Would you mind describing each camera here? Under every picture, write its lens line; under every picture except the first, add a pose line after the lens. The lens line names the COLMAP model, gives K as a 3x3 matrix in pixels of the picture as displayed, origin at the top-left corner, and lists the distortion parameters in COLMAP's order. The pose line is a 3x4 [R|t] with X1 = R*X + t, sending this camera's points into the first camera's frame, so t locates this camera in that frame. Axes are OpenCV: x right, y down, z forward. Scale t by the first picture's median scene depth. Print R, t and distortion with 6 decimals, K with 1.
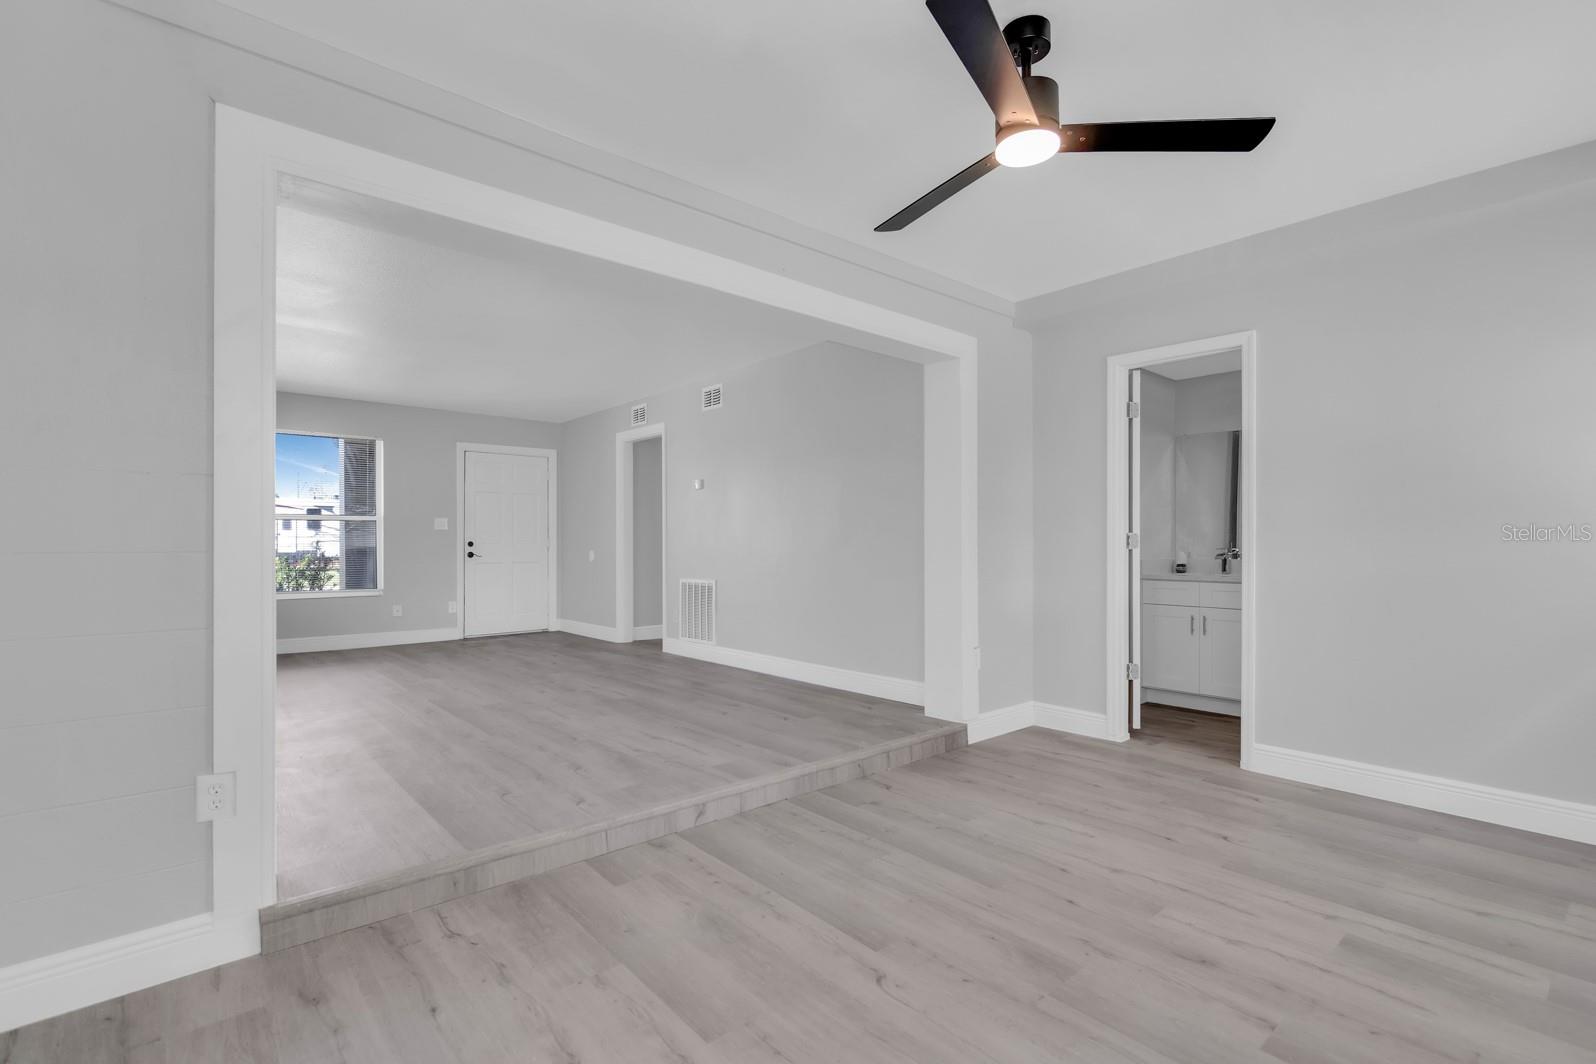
lens RADIAL K [[740.9, 0, 797.1], [0, 740.9, 544.5], [0, 0, 1]] dist [-0.001028, -0.000040]
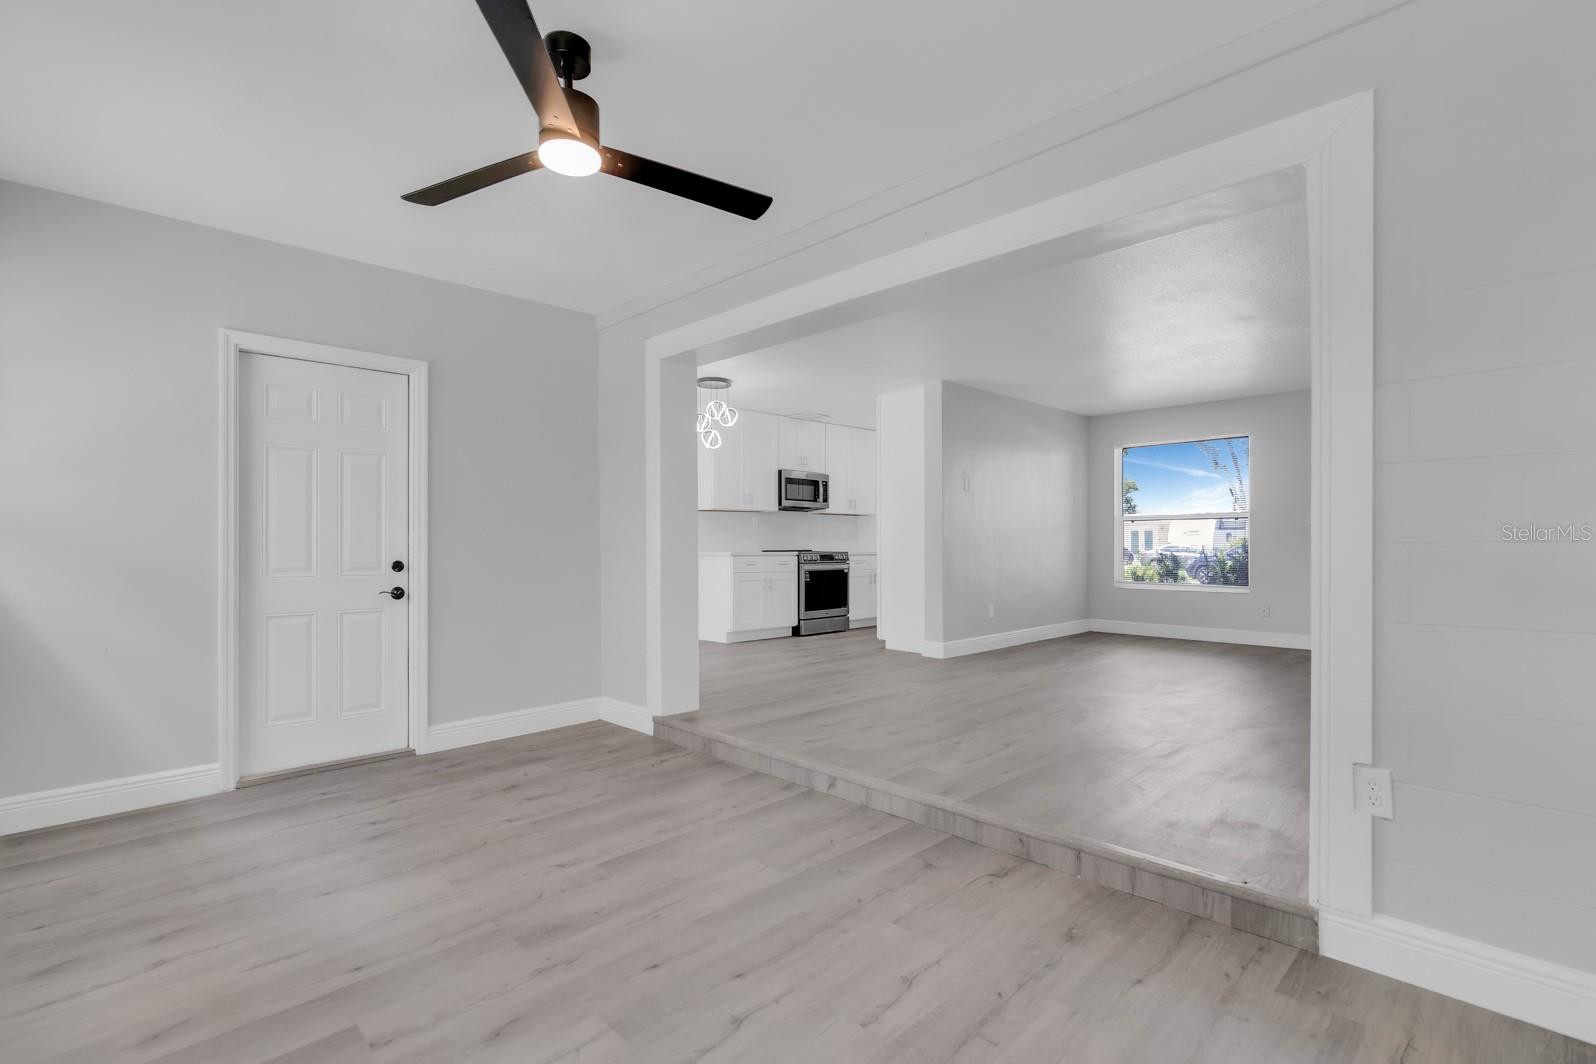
lens RADIAL K [[740.9, 0, 804.3], [0, 740.9, 538.4], [0, 0, 1]] dist [-0.001028, -0.000040]
pose [[0.069694, -0.002325, -0.997566, 1.010741], [0.001576, 0.999996, -0.002220, -0.002620], [0.997567, -0.001418, 0.069698, 0.918684]]
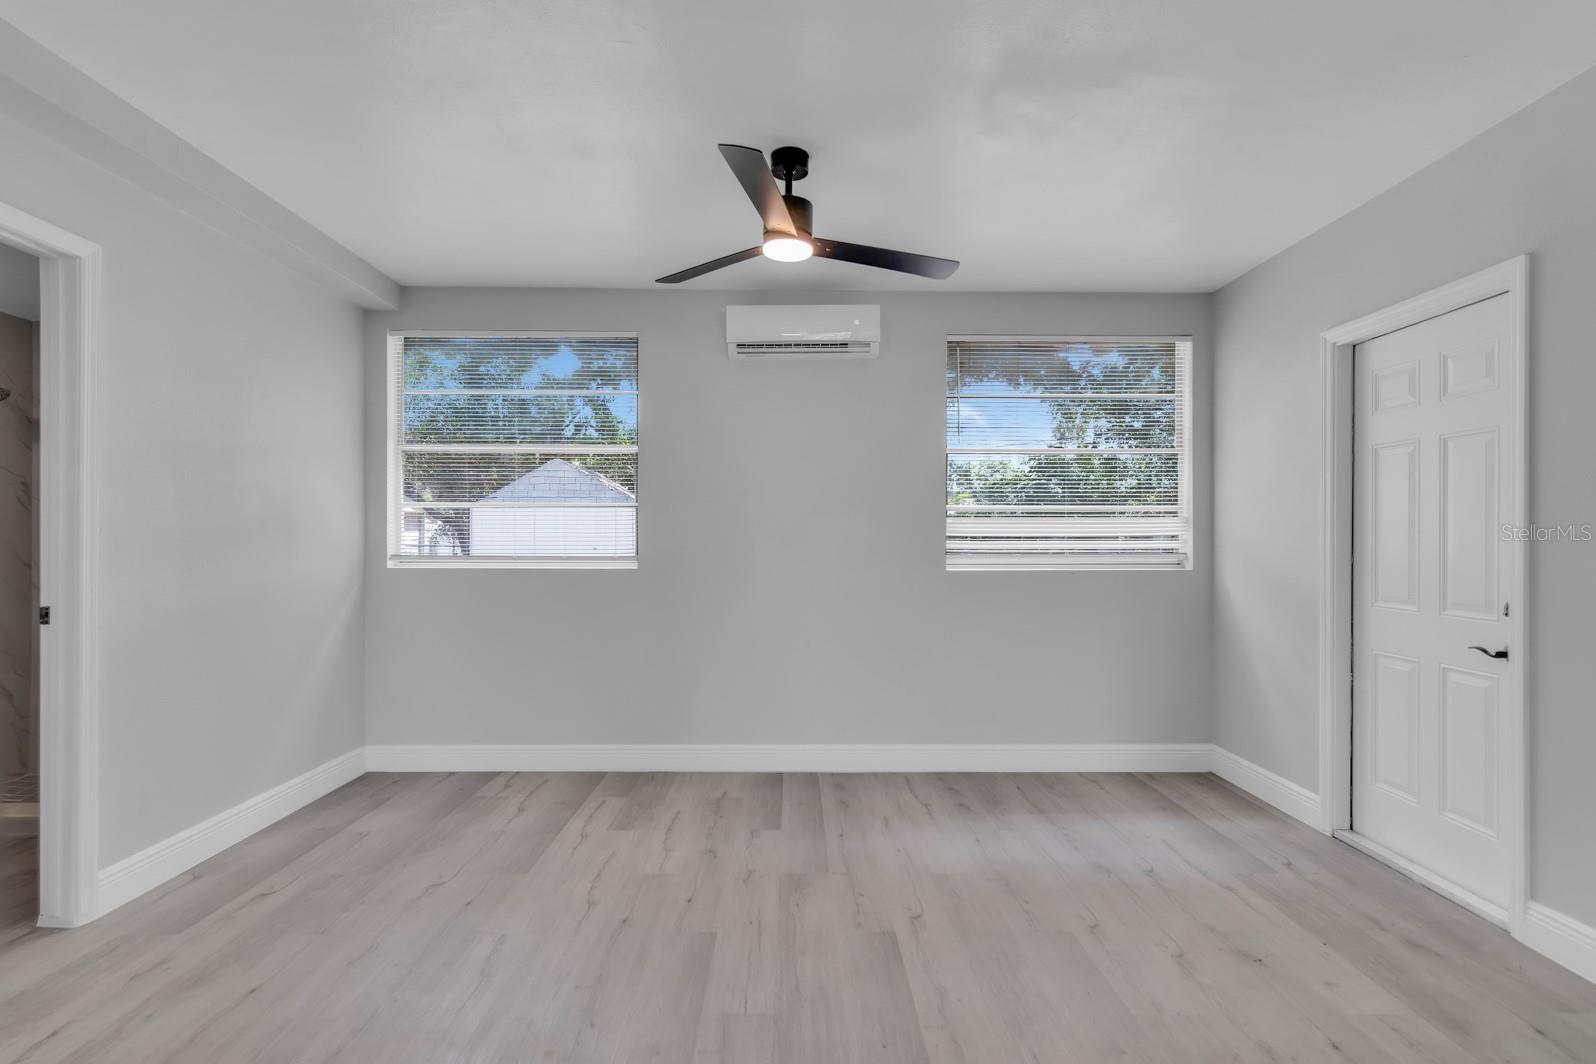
lens RADIAL K [[740.9, 0, 792.5], [0, 740.9, 532.3], [0, 0, 1]] dist [-0.001028, -0.000040]
pose [[-0.758950, 0.006174, 0.651120, -0.374740], [0.003932, 0.999980, -0.004900, -0.041677], [-0.651137, -0.001158, -0.758959, 1.424175]]
